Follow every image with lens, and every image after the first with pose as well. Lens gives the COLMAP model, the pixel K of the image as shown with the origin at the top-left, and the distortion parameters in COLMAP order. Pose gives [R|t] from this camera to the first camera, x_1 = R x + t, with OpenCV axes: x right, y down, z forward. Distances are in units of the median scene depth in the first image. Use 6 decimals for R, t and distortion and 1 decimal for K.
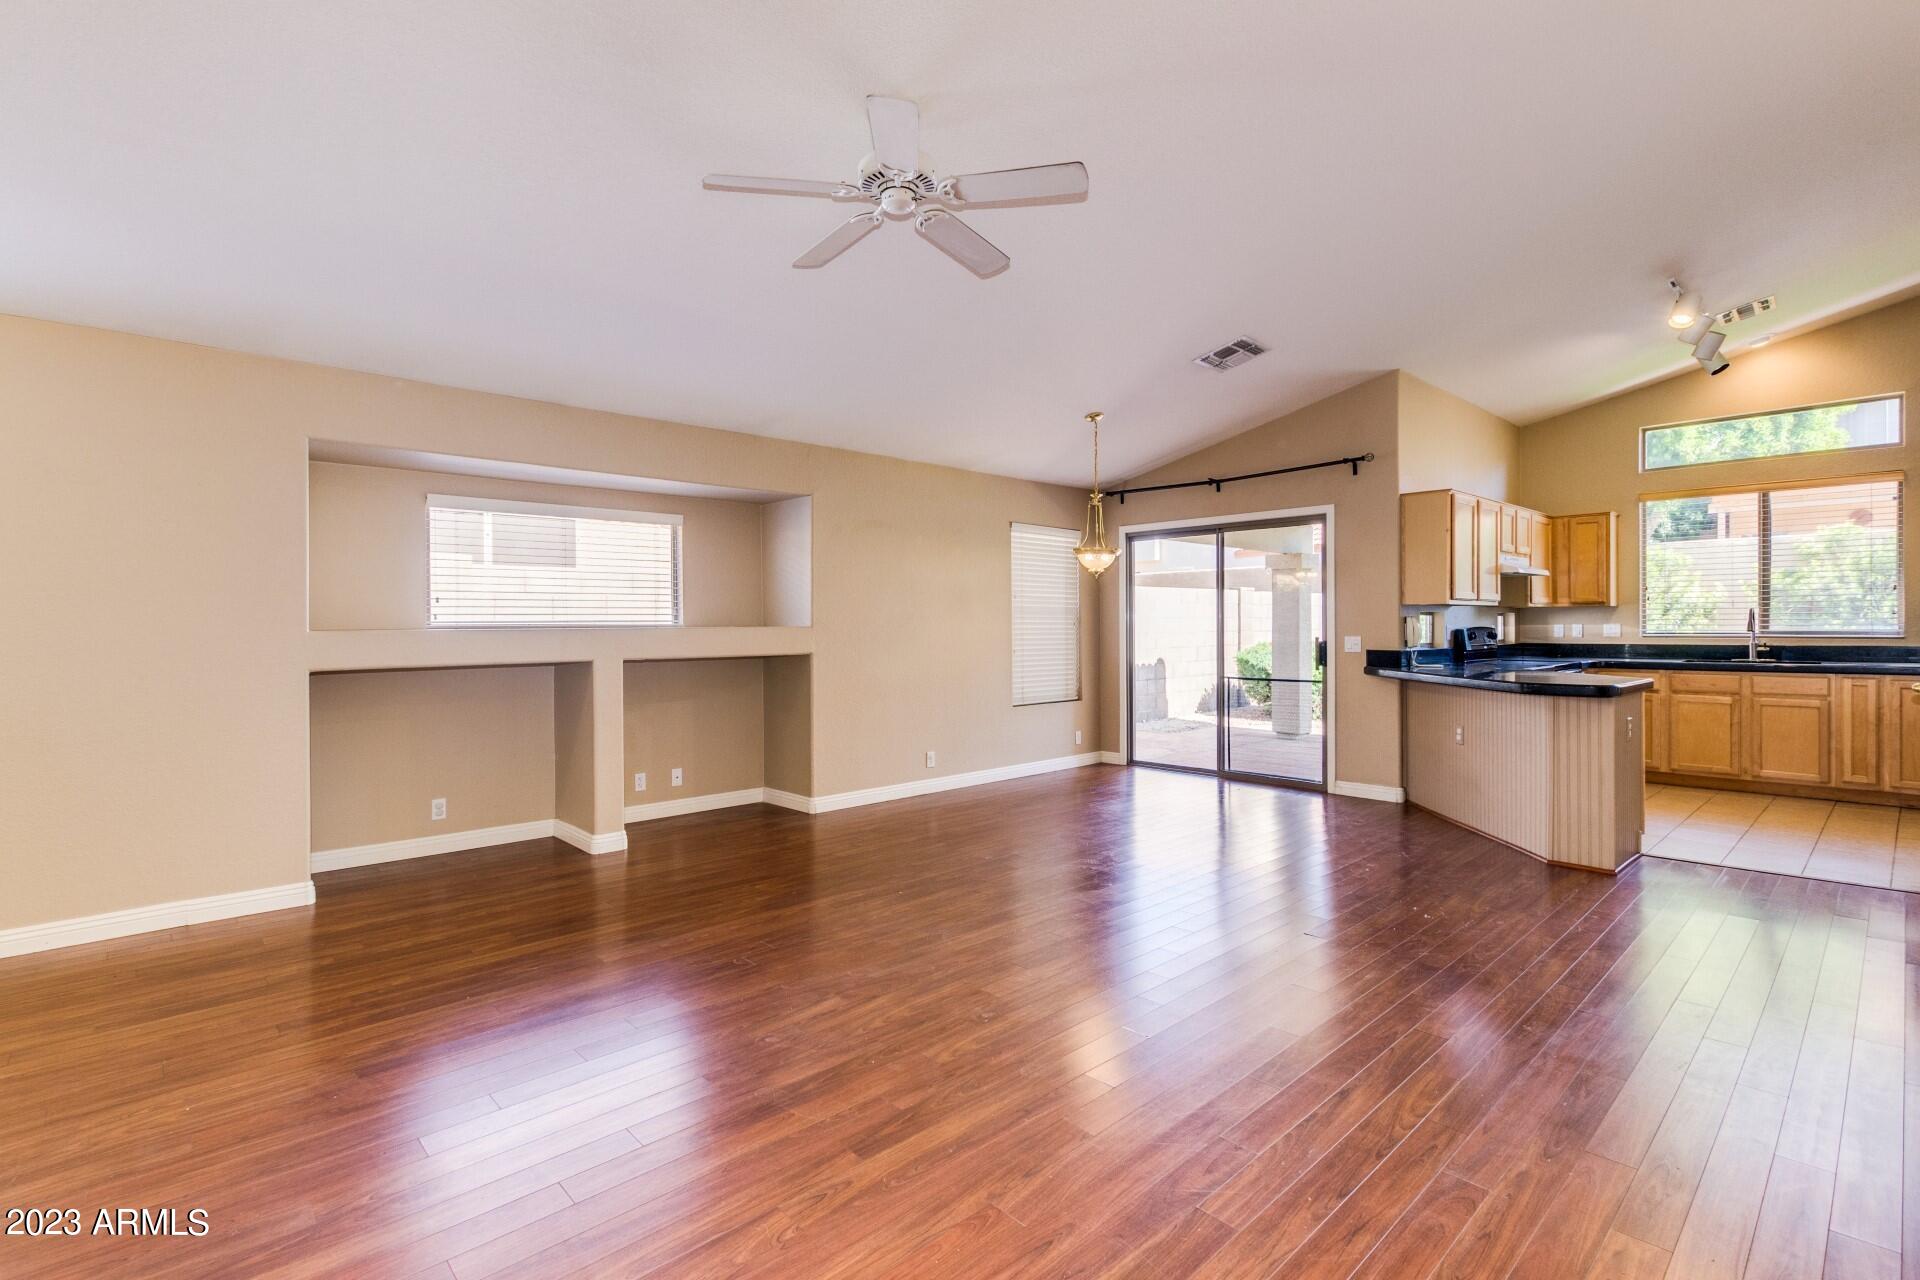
lens RADIAL K [[893.5, 0, 955.5], [0, 893.5, 633.3], [0, 0, 1]] dist [0.000815, 0.000414]
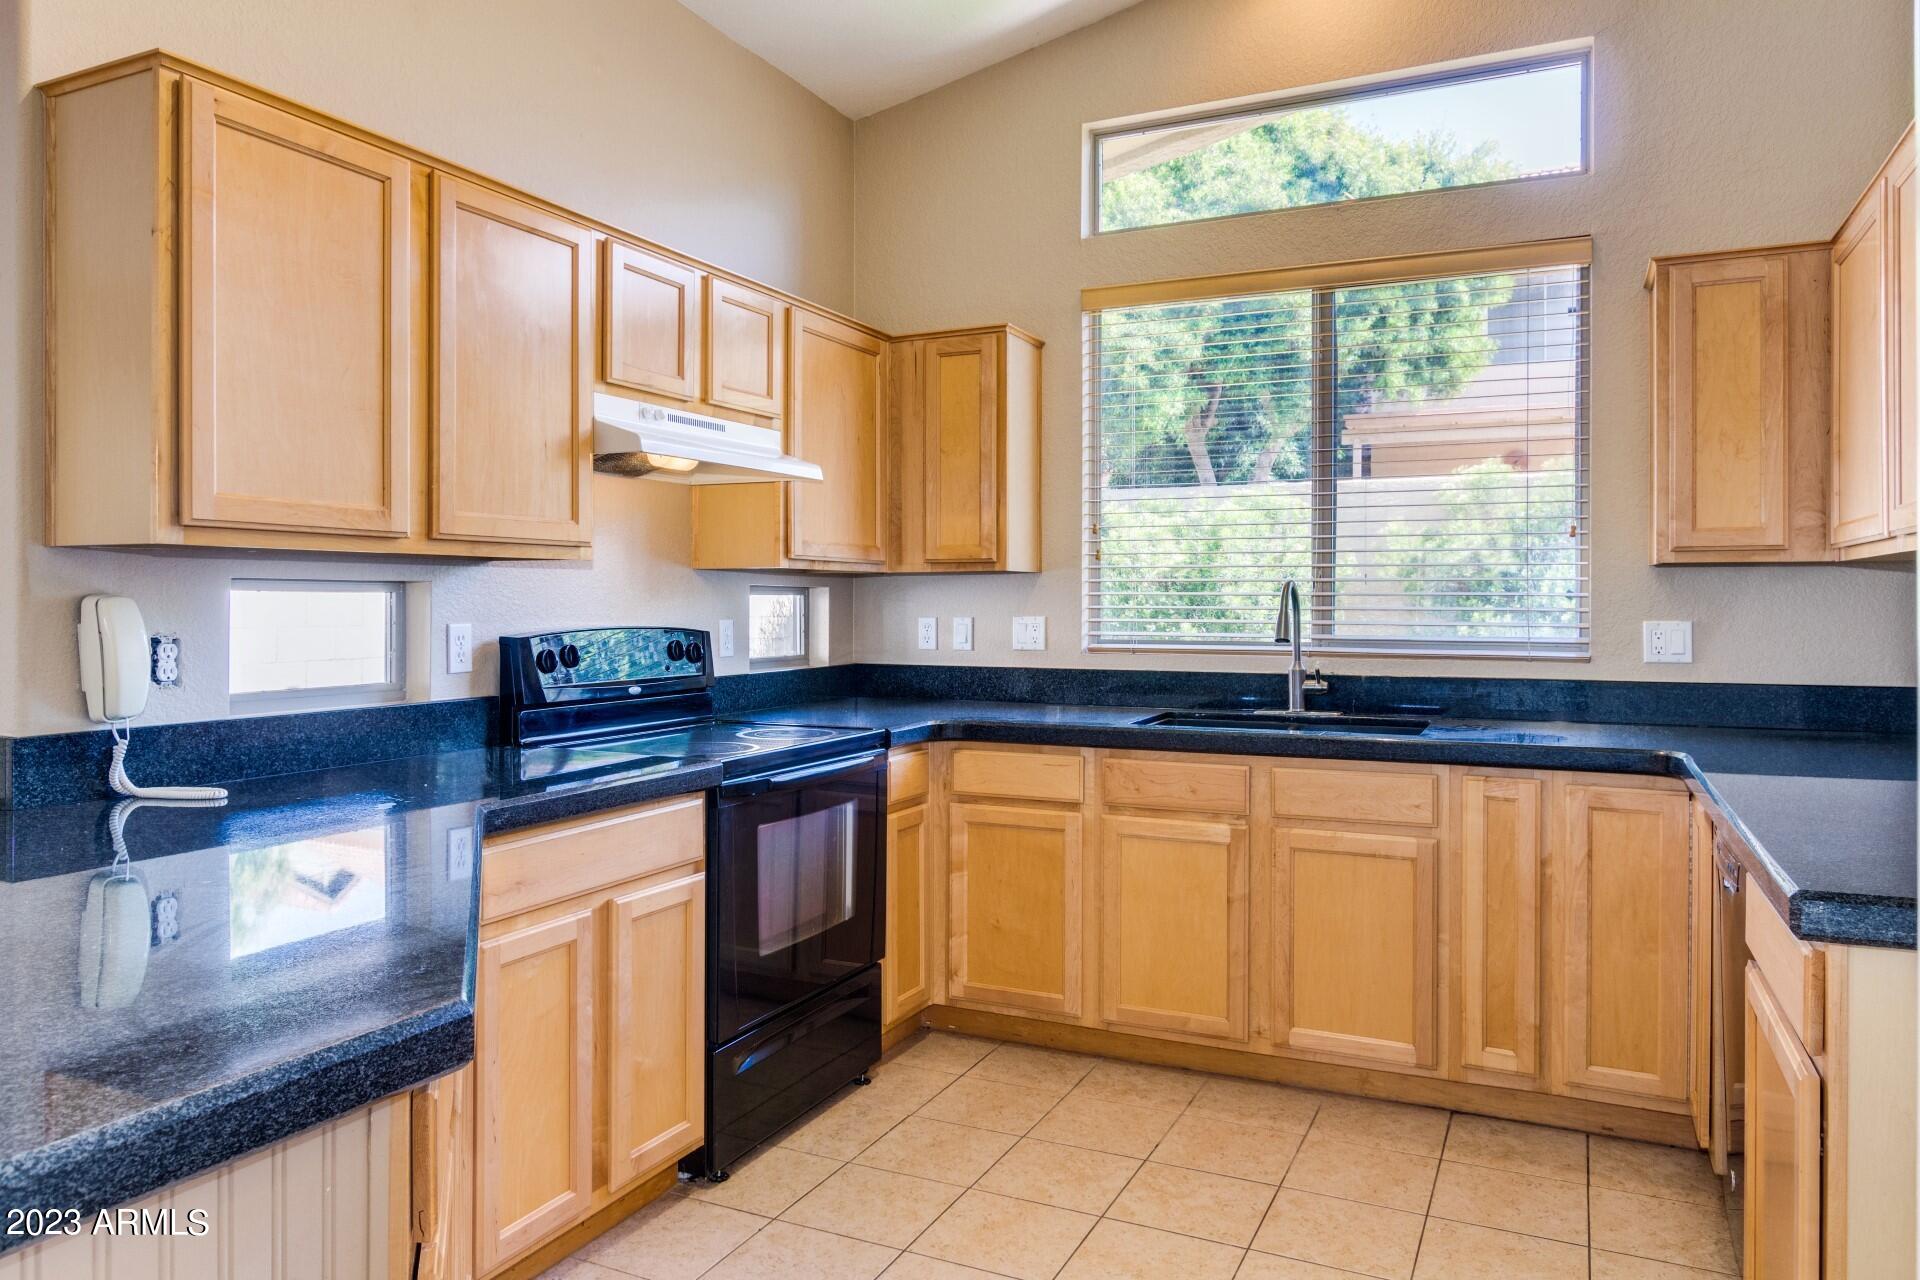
lens RADIAL K [[1288.7, 0, 960.4], [0, 1288.7, 621.1], [0, 0, 1]] dist [0.003911, 0.000814]
pose [[0.927653, 0.000920, 0.373443, 0.556494], [-0.001709, 0.999997, 0.001783, -0.011398], [-0.373440, -0.002292, 0.927652, 0.542986]]
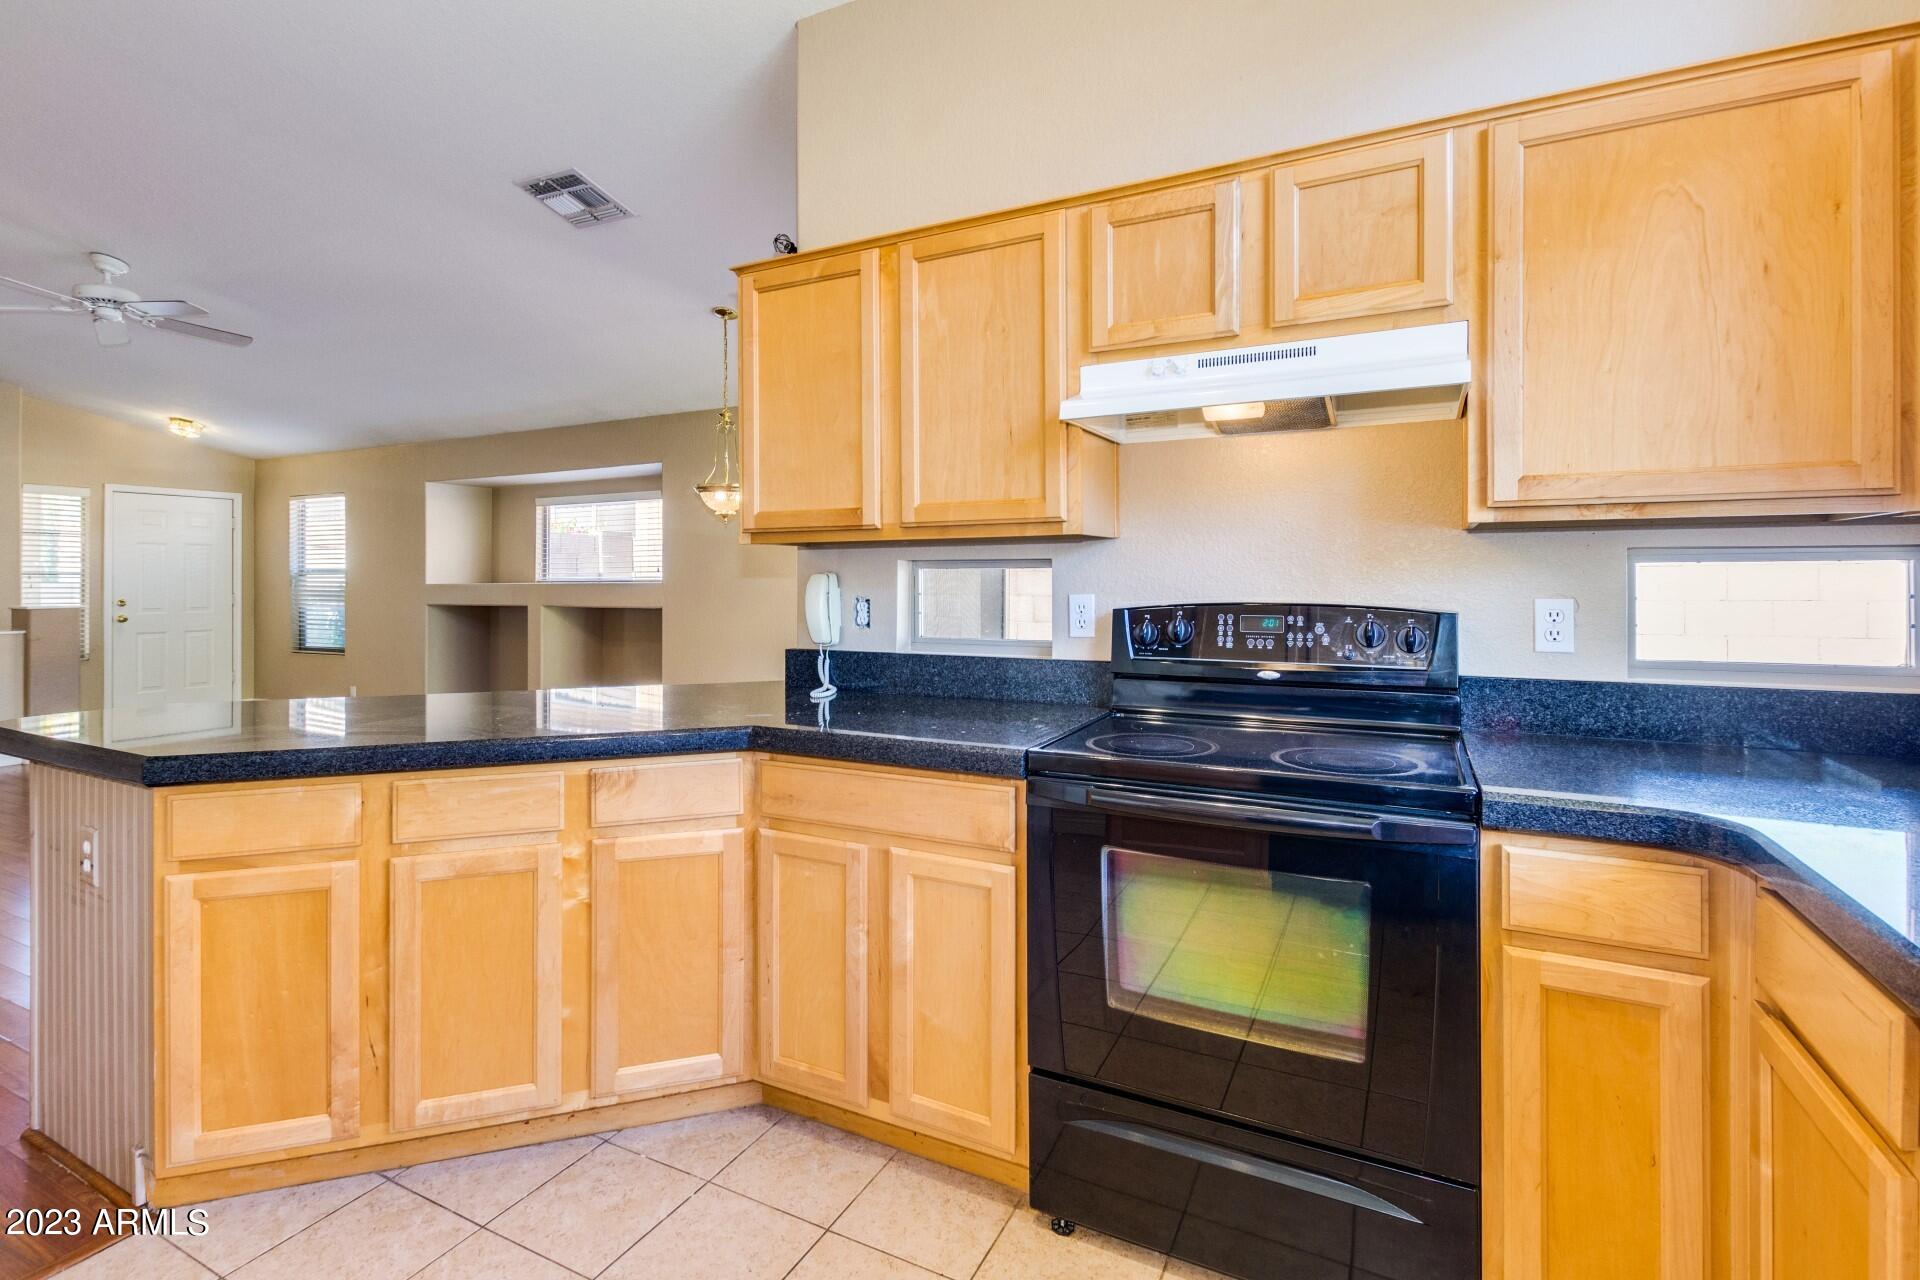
lens RADIAL K [[893.5, 0, 958.5], [0, 893.5, 584.2], [0, 0, 1]] dist [0.000815, 0.000414]
pose [[0.348828, 0.010873, -0.937124, 0.873278], [-0.009469, 0.999923, 0.008077, -0.015779], [0.937139, 0.006056, 0.348904, 0.846842]]
